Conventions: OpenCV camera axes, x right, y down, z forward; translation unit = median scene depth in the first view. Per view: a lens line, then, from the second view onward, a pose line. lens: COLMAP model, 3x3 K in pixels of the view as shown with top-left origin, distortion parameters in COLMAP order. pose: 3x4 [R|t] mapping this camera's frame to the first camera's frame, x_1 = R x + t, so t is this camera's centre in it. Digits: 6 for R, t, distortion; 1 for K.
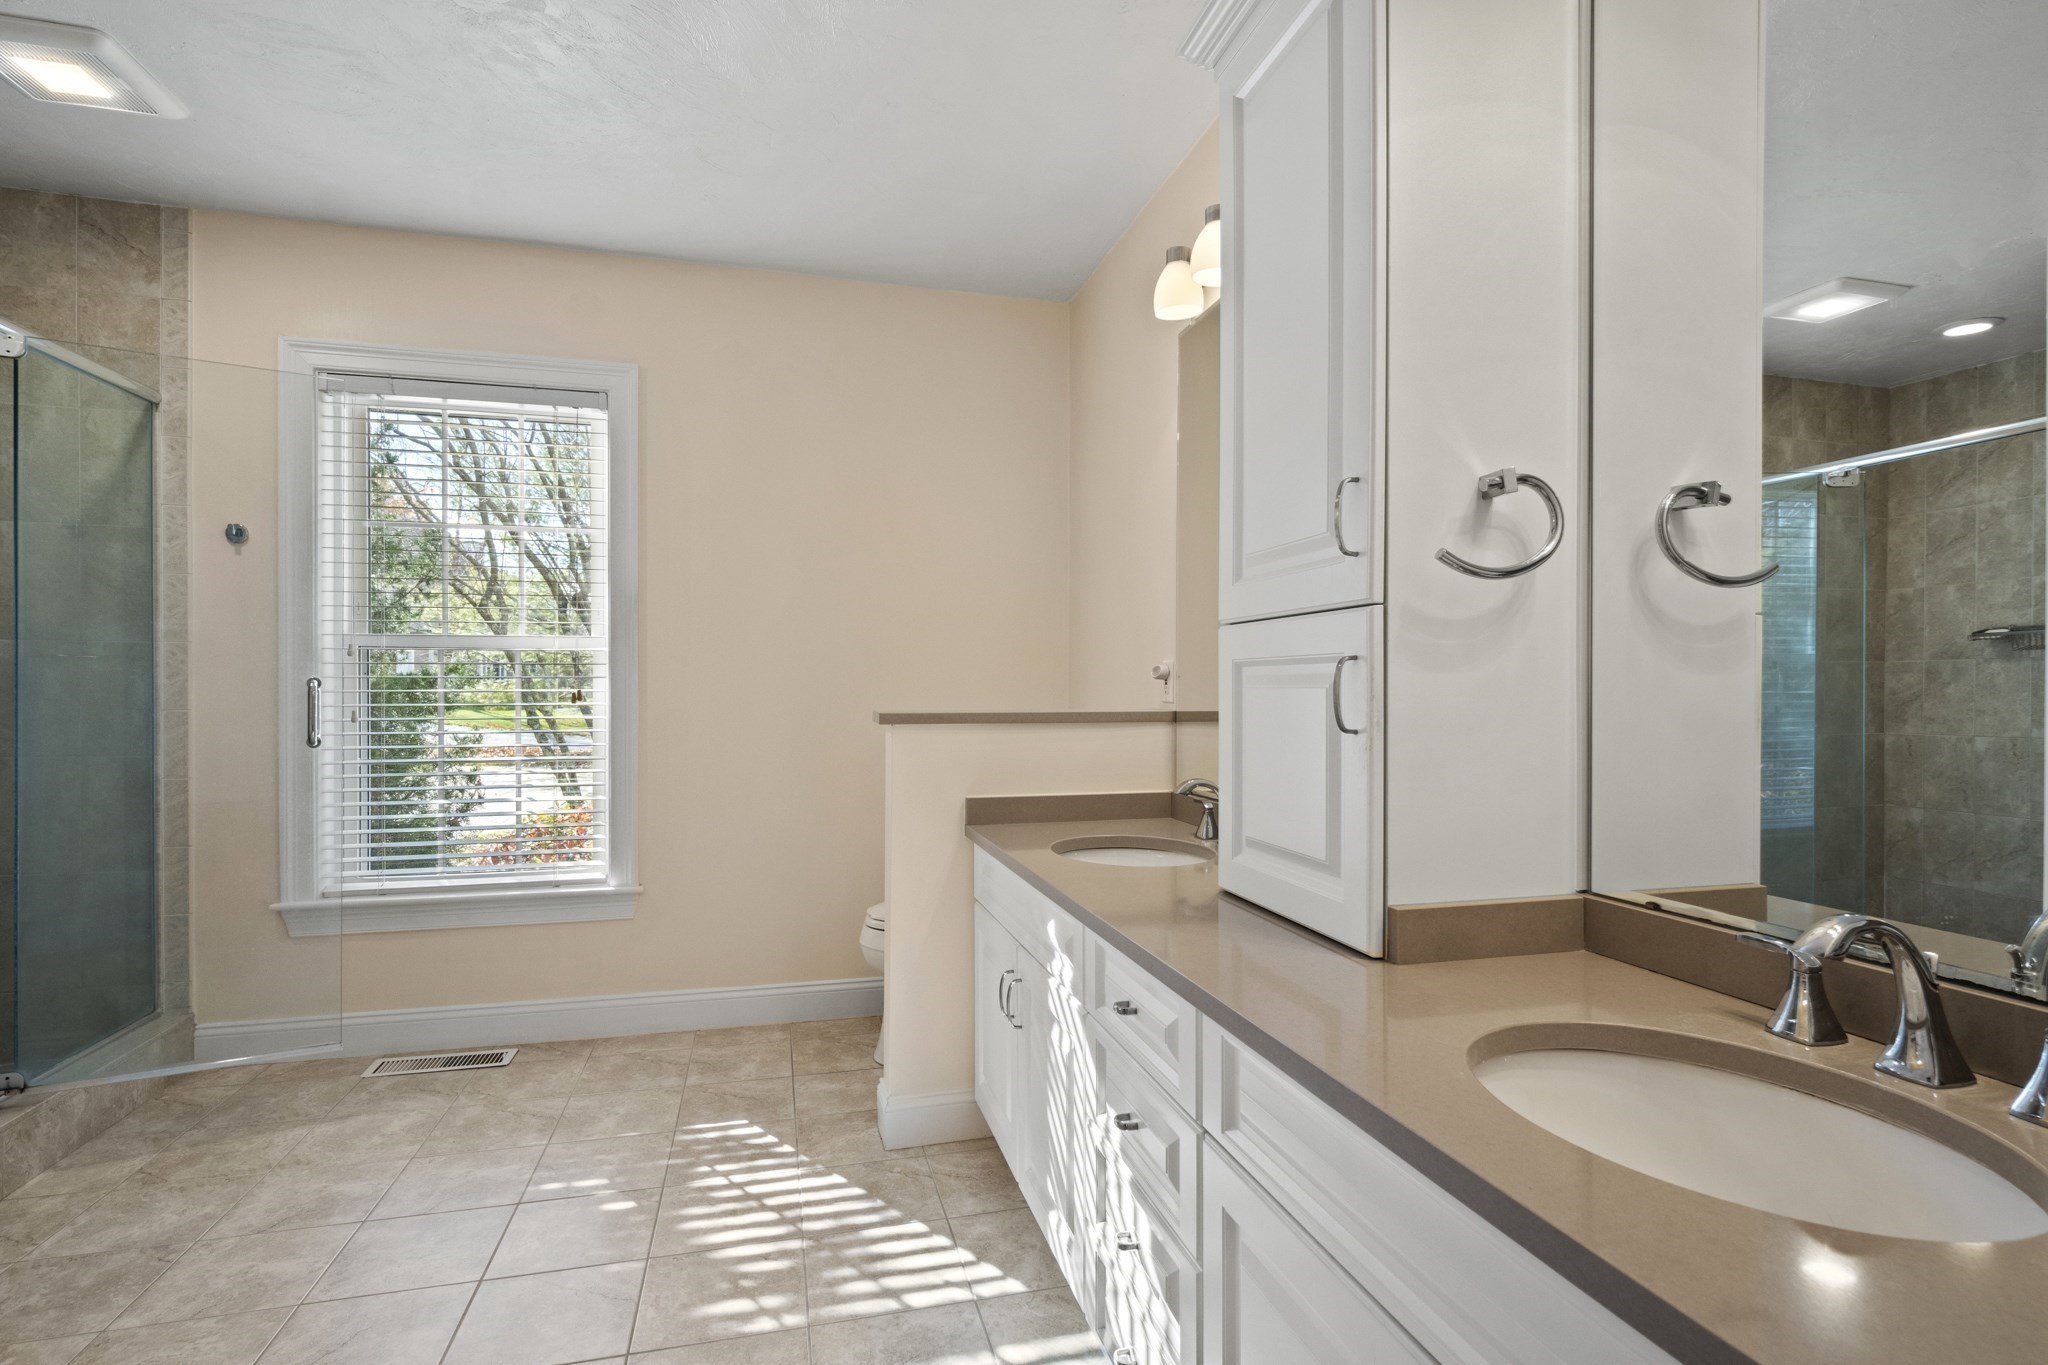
lens RADIAL K [[995.3, 0, 1022.8], [0, 995.3, 689.8], [0, 0, 1]] dist [0.001299, -0.001486]
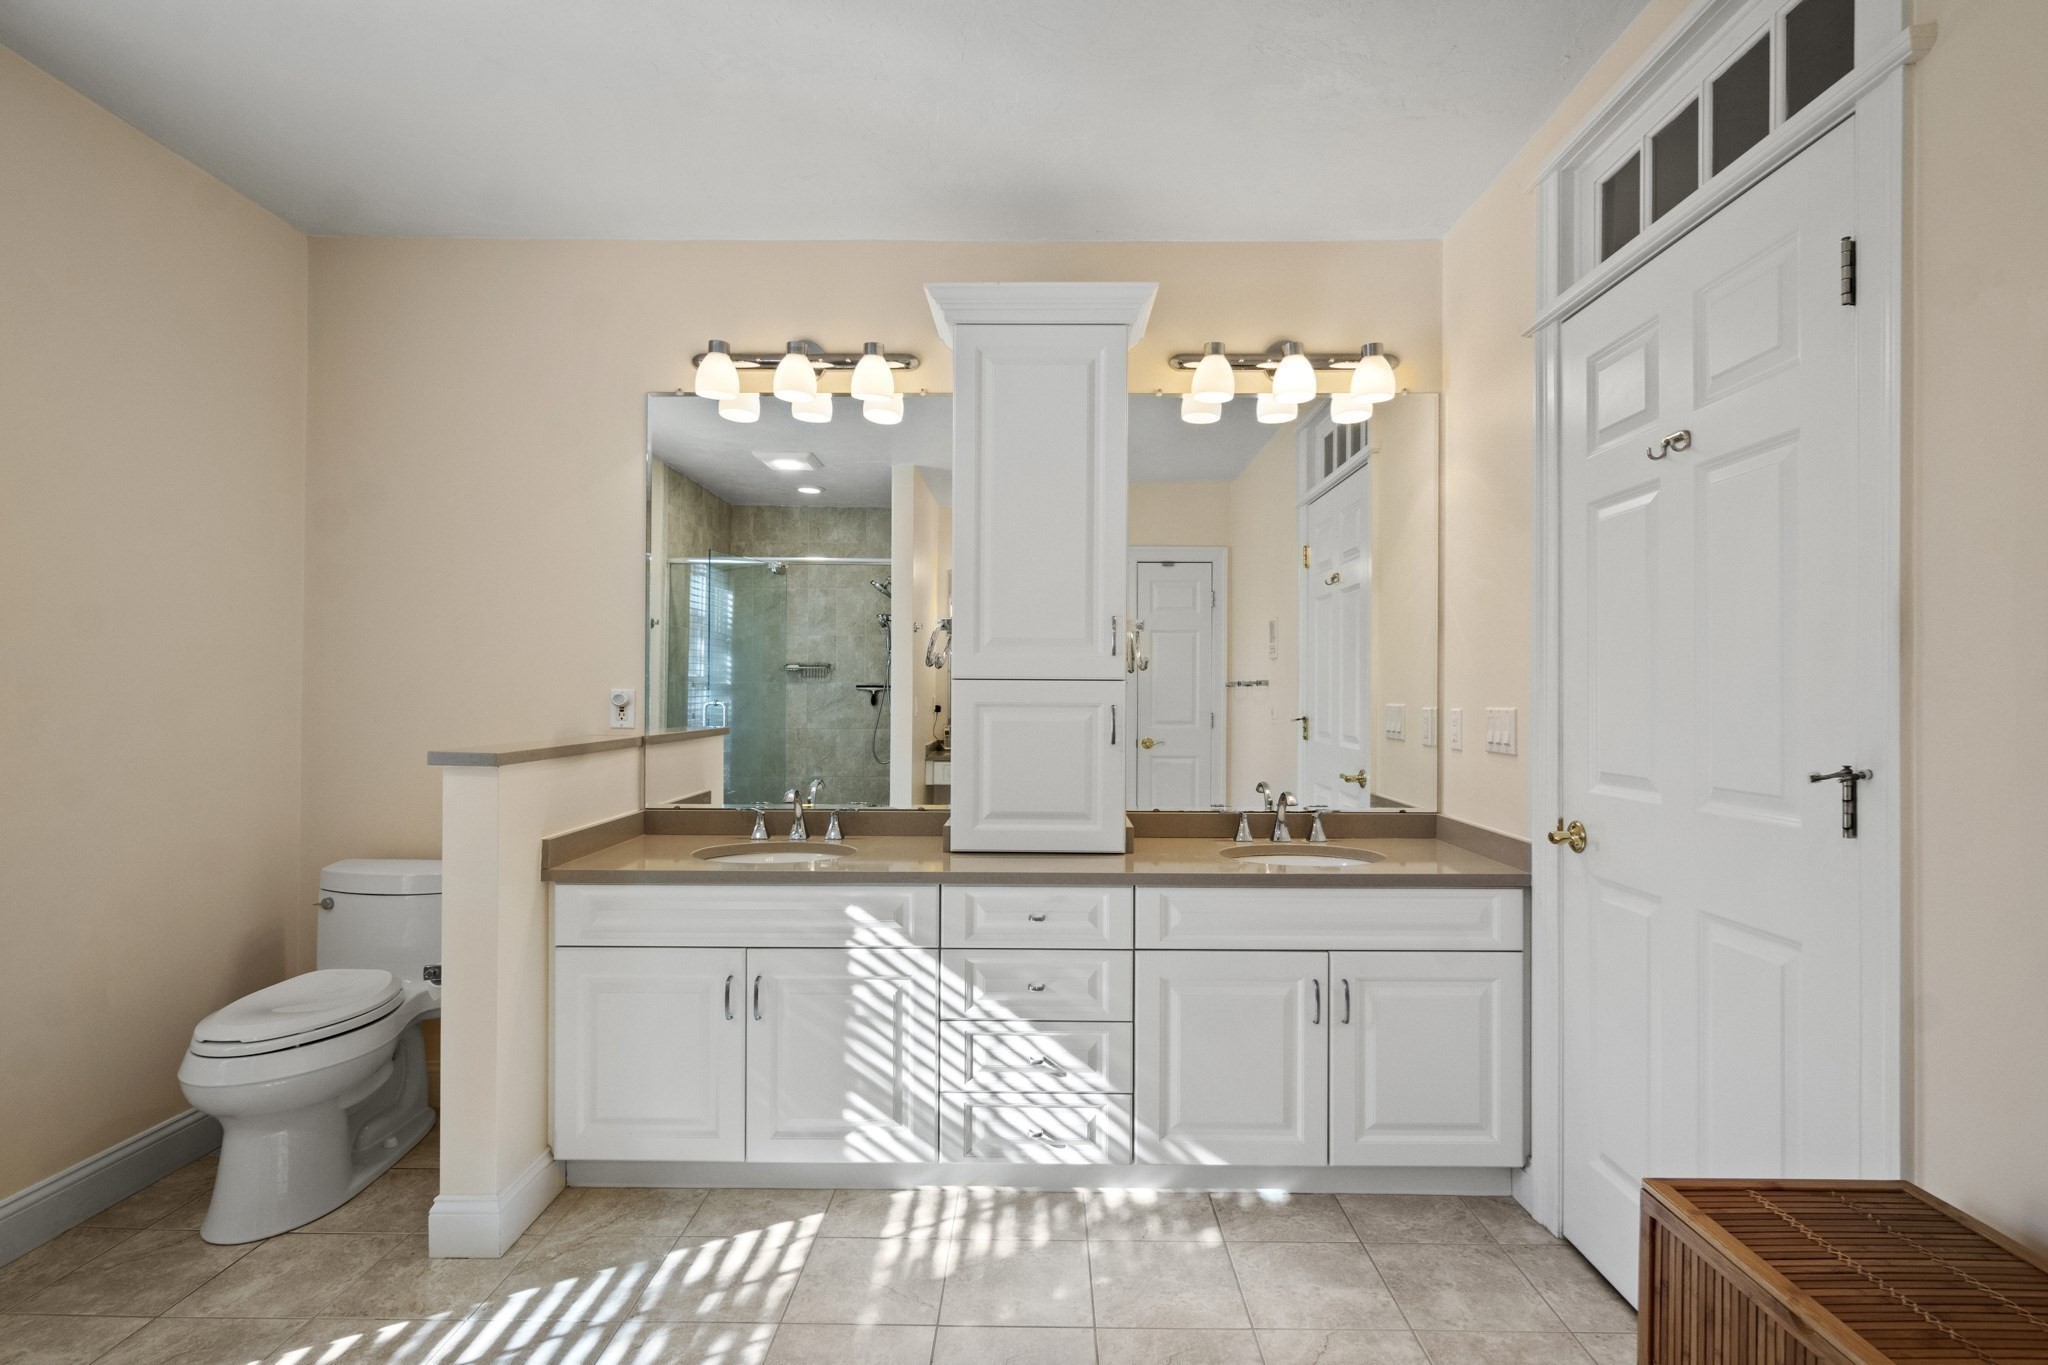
lens RADIAL K [[995.3, 0, 1019.8], [0, 995.3, 691.4], [0, 0, 1]] dist [0.001299, -0.001486]
pose [[0.270572, 0.009436, 0.962653, -0.752669], [-0.002650, 0.999955, -0.009057, -0.019057], [-0.962696, -0.000100, 0.270585, 0.295846]]
